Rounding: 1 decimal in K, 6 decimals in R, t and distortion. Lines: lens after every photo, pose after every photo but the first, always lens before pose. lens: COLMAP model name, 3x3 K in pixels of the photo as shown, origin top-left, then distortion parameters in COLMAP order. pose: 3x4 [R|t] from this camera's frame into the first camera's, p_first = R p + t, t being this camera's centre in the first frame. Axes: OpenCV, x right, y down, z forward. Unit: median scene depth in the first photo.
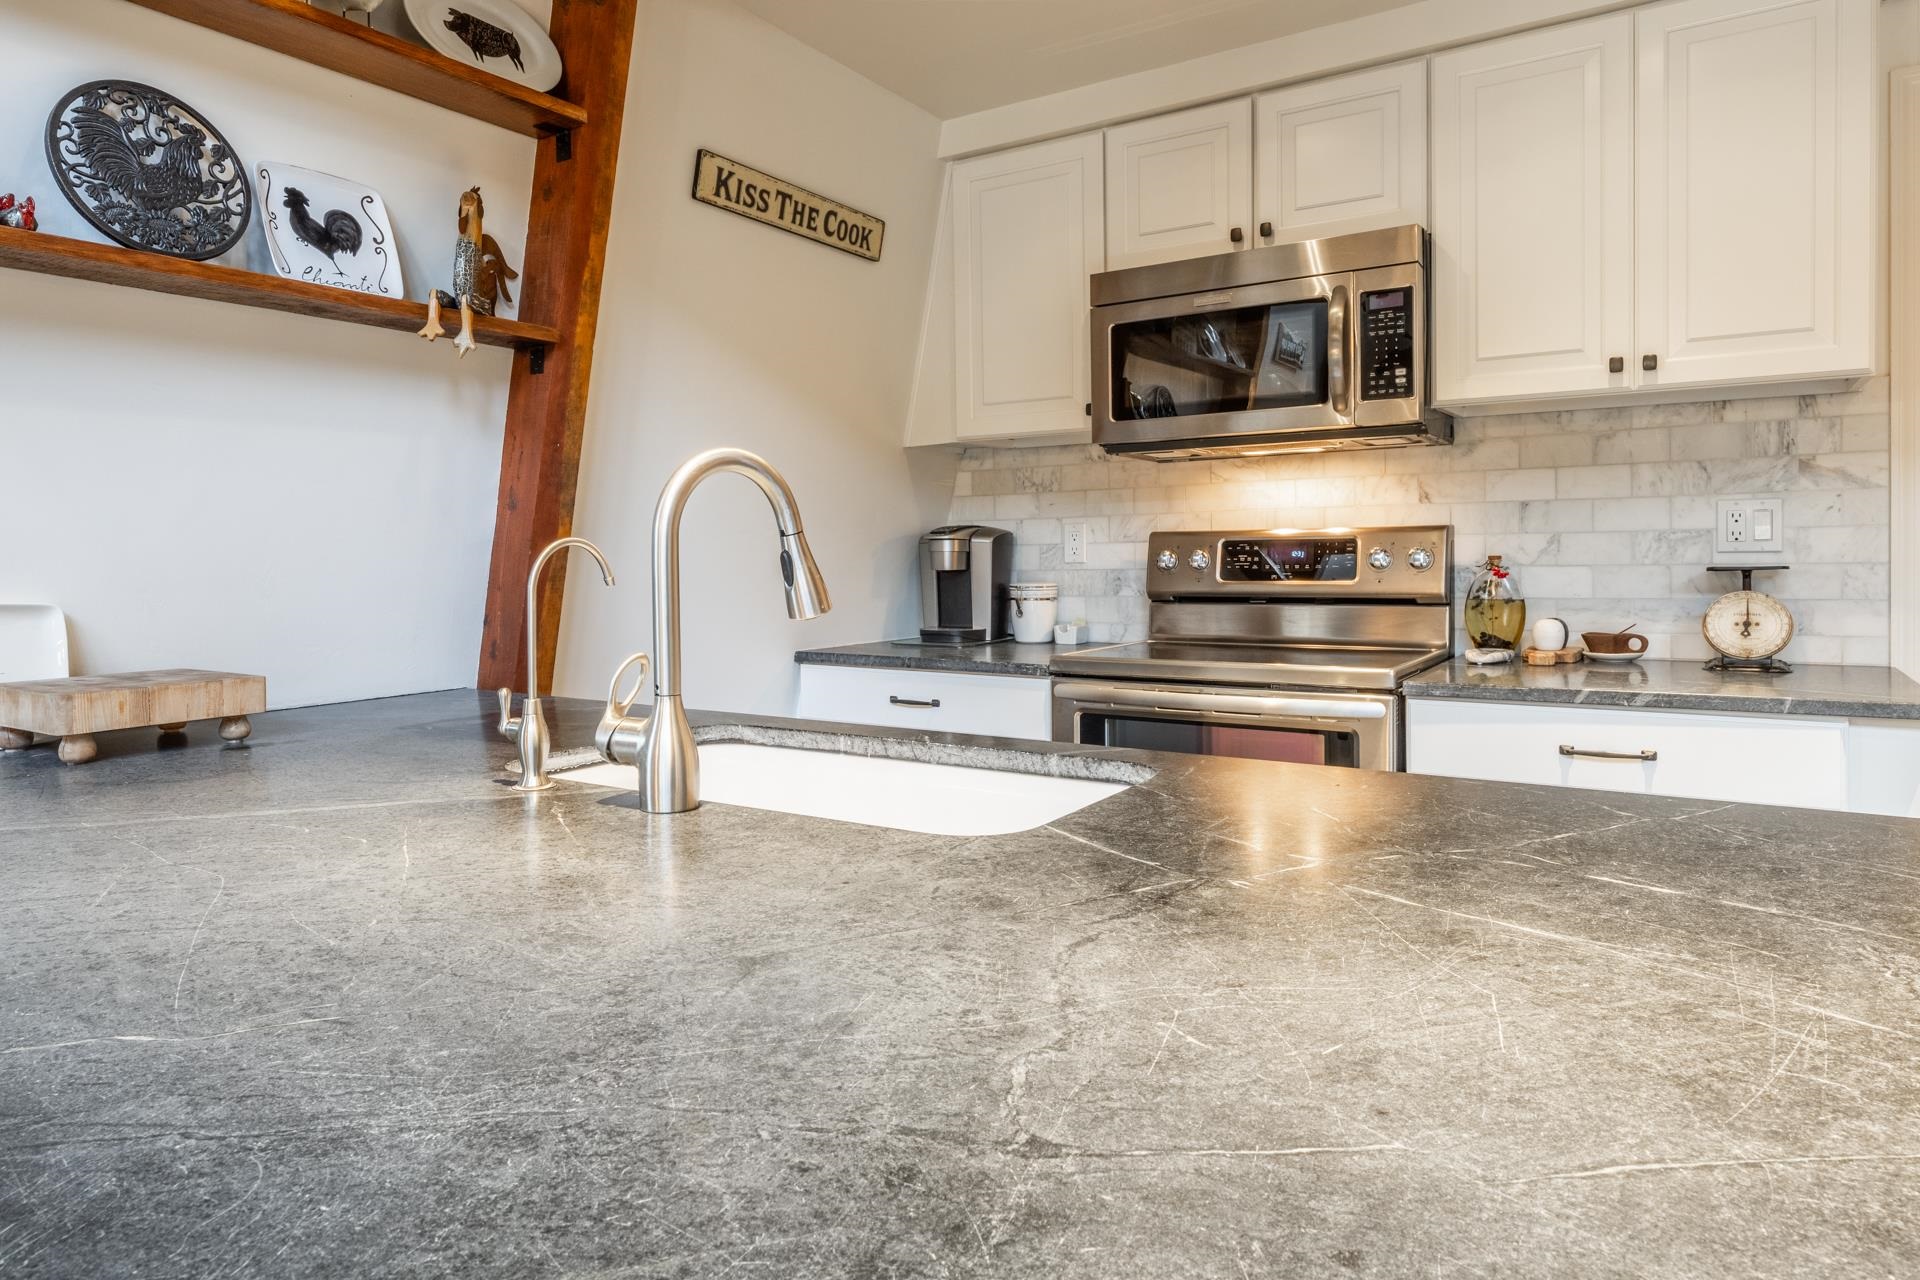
lens RADIAL K [[1172.1, 0, 942.6], [0, 1172.1, 577.0], [0, 0, 1]] dist [-0.000010, -0.002381]
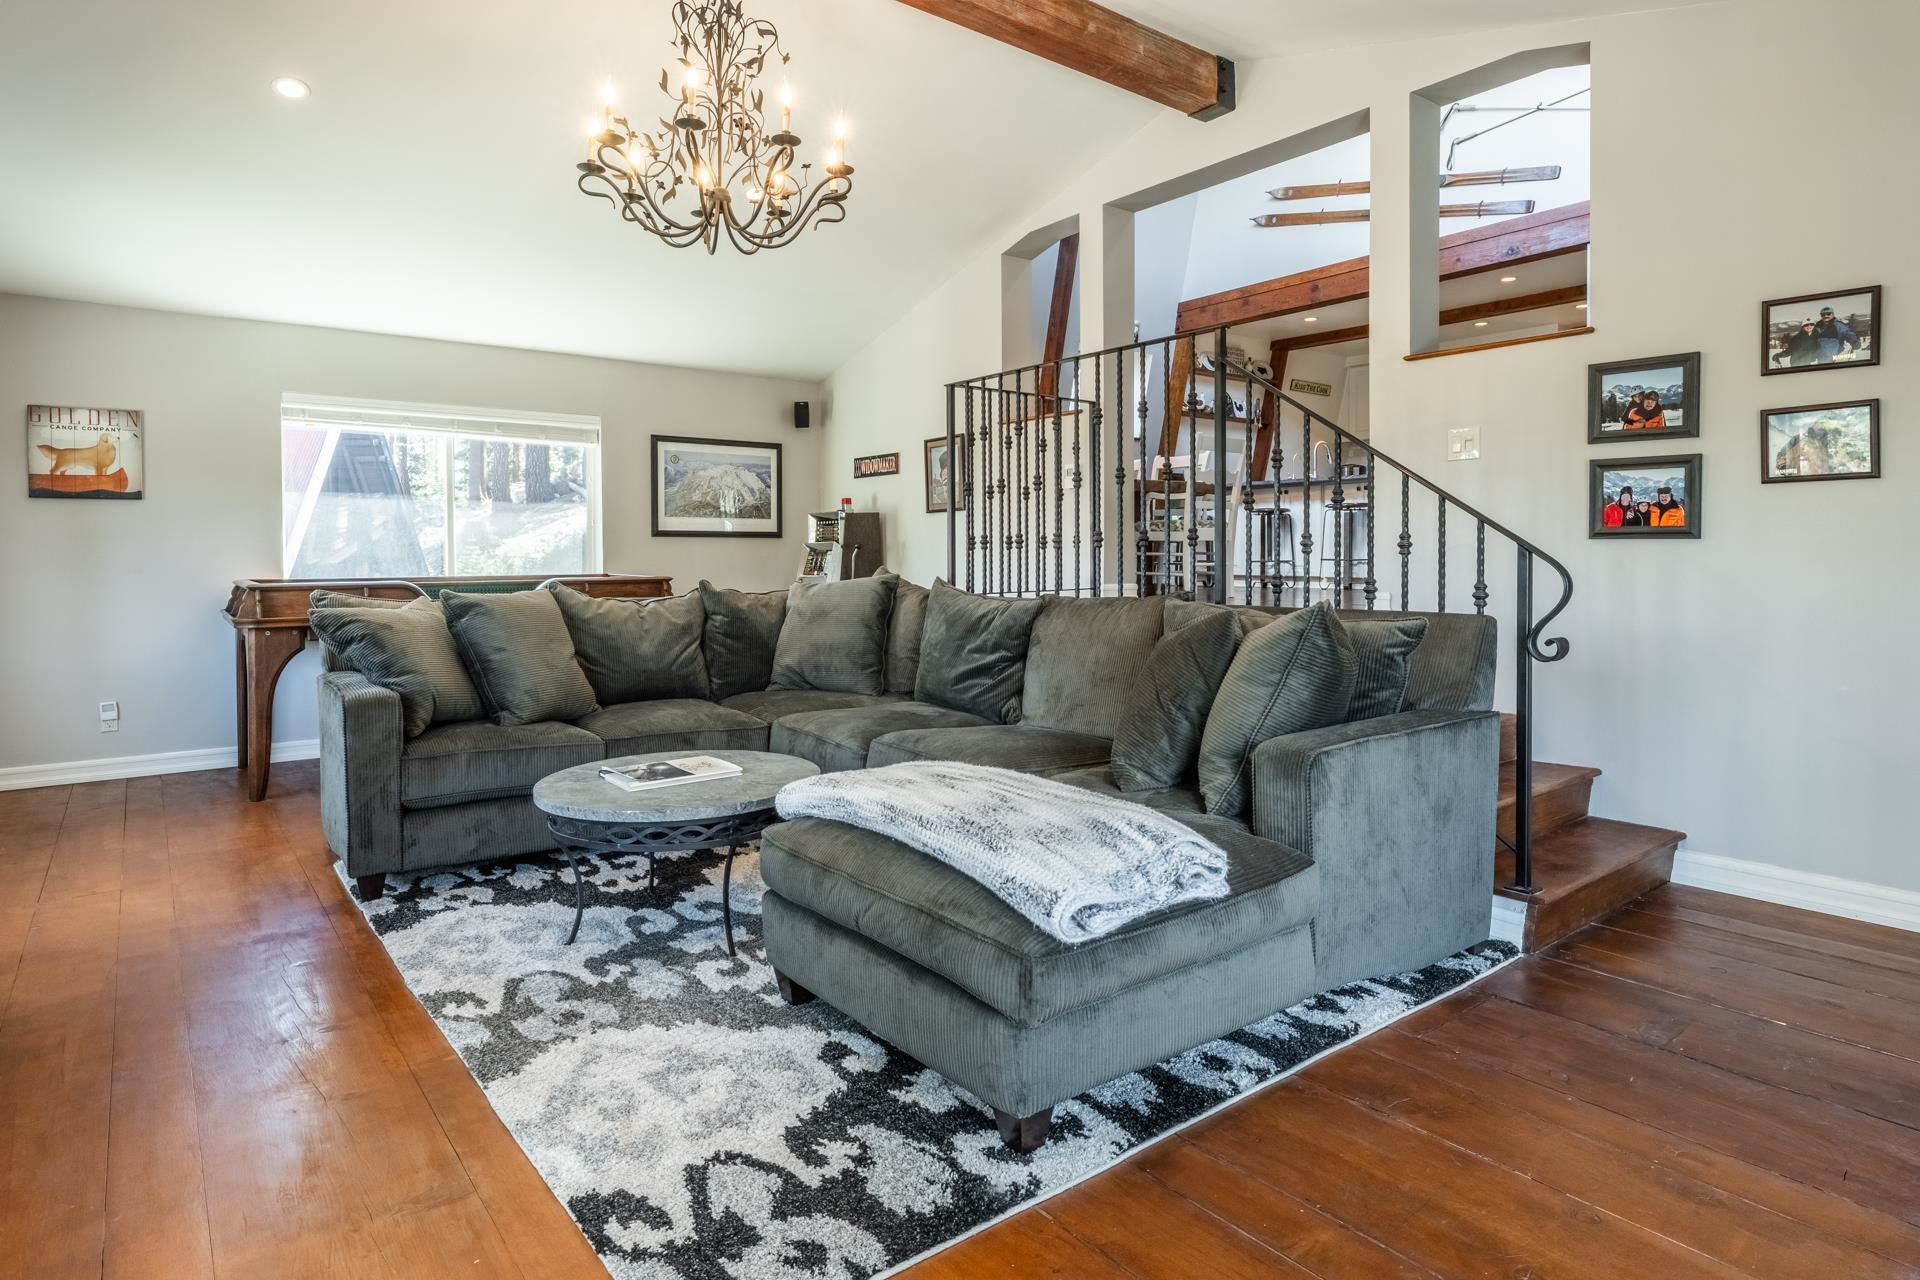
lens RADIAL K [[1072.6, 0, 941.2], [0, 1072.6, 593.0], [0, 0, 1]] dist [-0.002977, -0.001245]
pose [[0.942236, 0.019594, -0.334377, -0.075586], [-0.014095, 0.999723, 0.018865, 0.401351], [0.334654, -0.013062, 0.942251, -3.313364]]
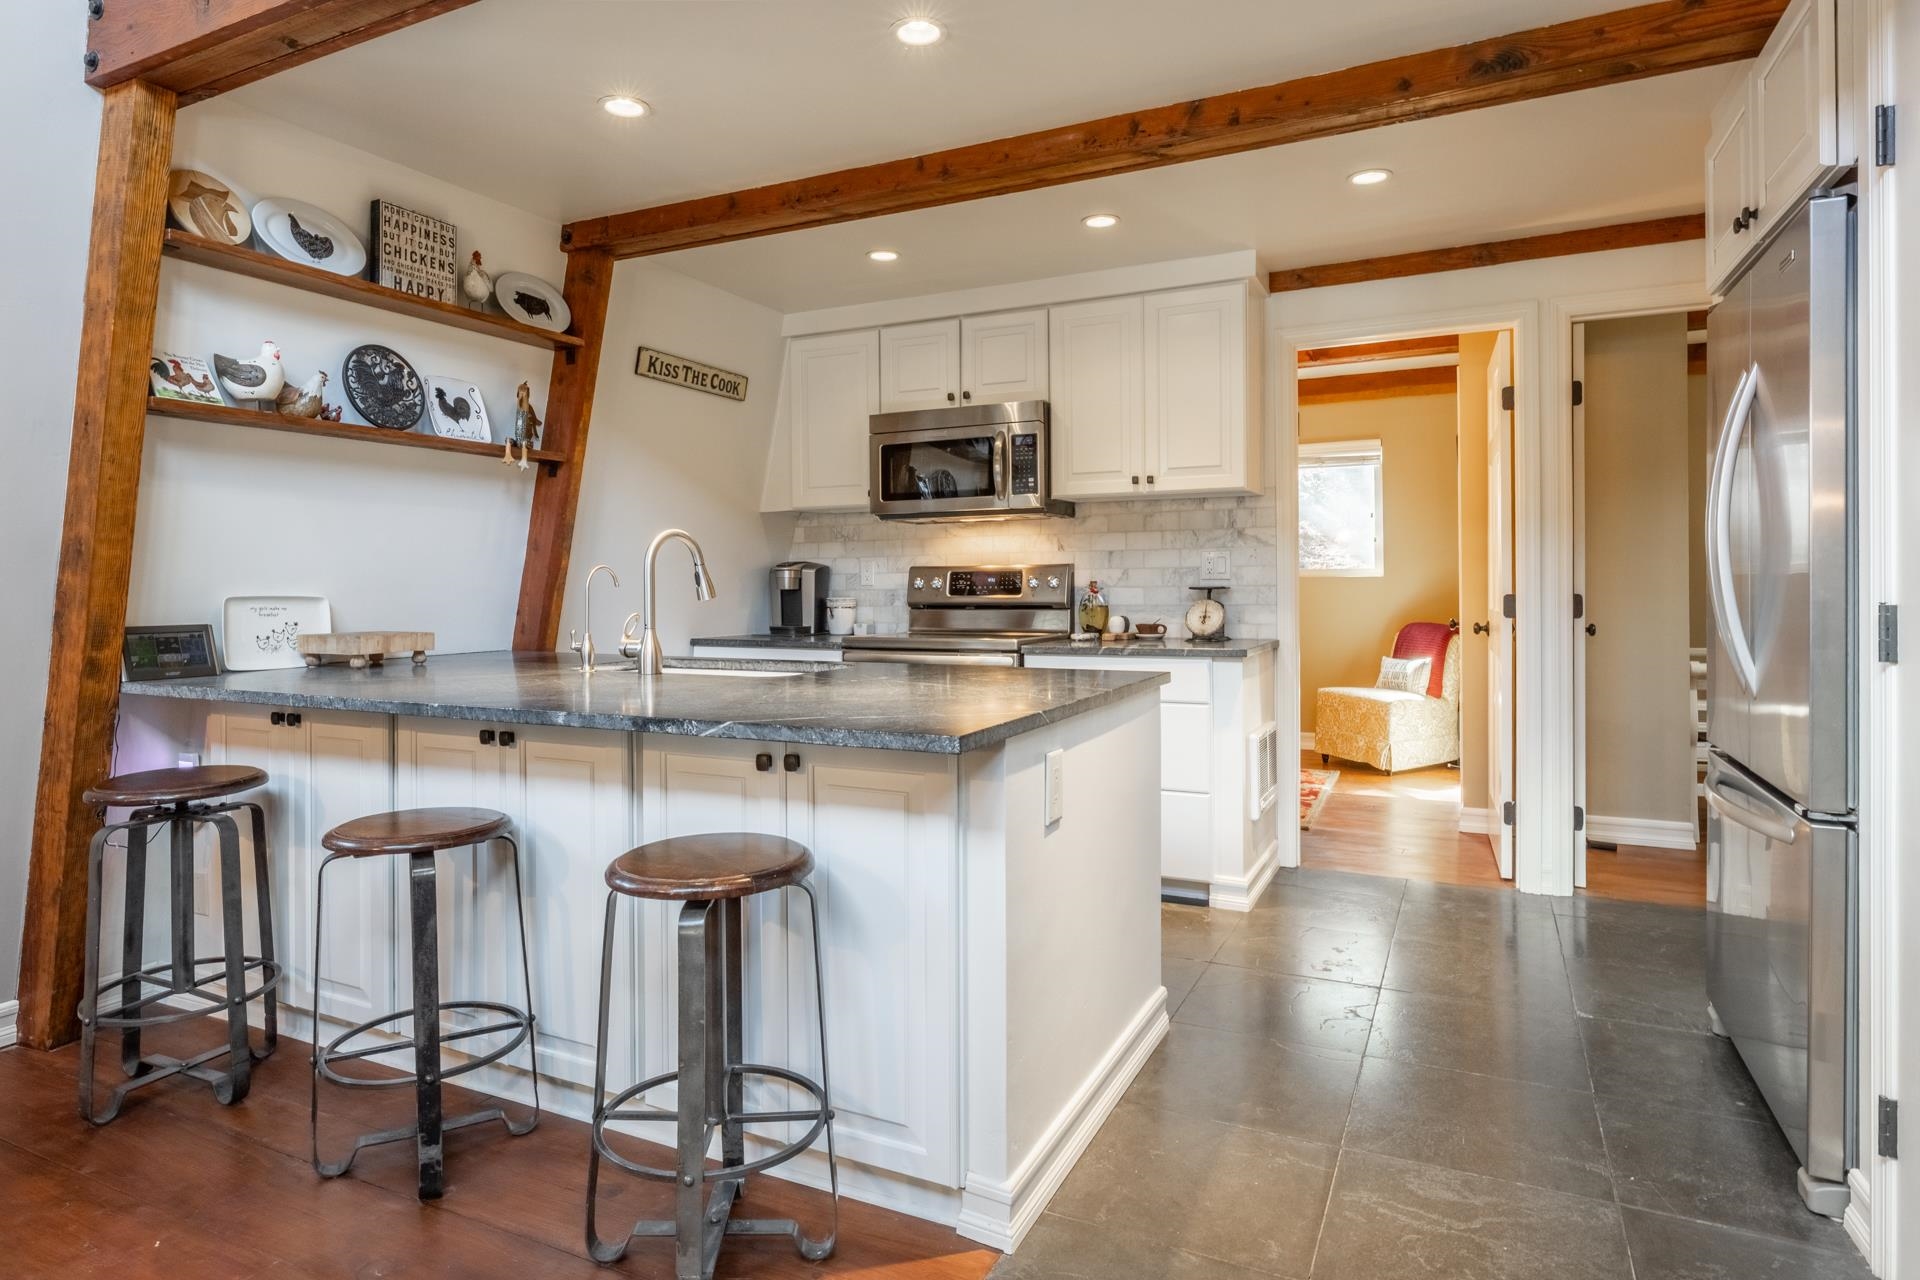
lens RADIAL K [[1072.6, 0, 941.2], [0, 1072.6, 593.0], [0, 0, 1]] dist [-0.002977, -0.001245]
pose [[0.992976, 0.005041, 0.118204, 0.051035], [-0.003275, 0.999880, -0.015133, 0.026389], [-0.118266, 0.014640, 0.992874, -0.613888]]
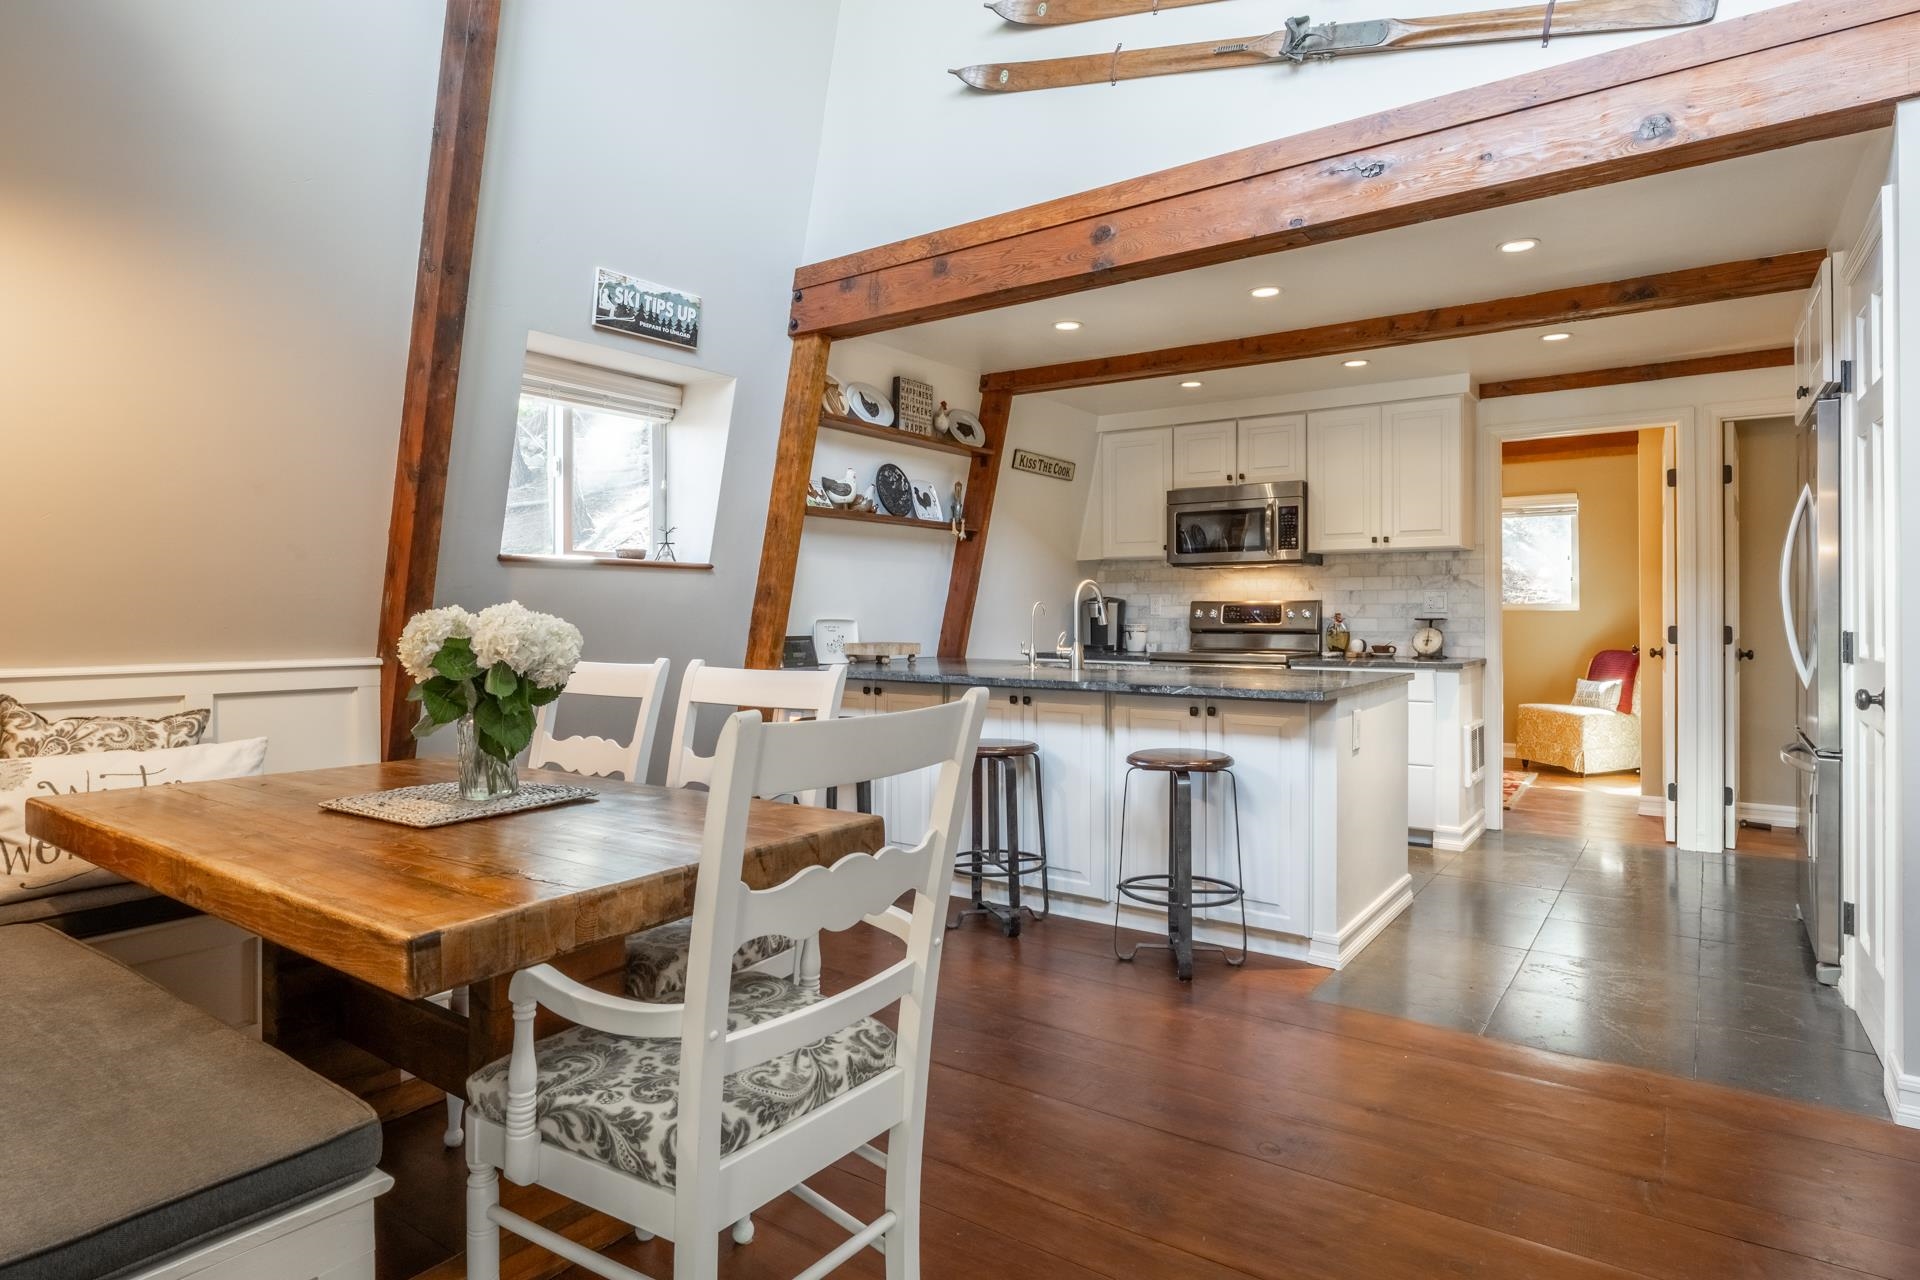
lens RADIAL K [[1059.2, 0, 947.9], [0, 1059.2, 608.5], [0, 0, 1]] dist [0.000664, -0.001353]
pose [[0.999094, 0.013422, -0.040394, -0.243670], [-0.014448, 0.999578, -0.025220, 0.039439], [0.040039, 0.025780, 0.998865, -1.231677]]
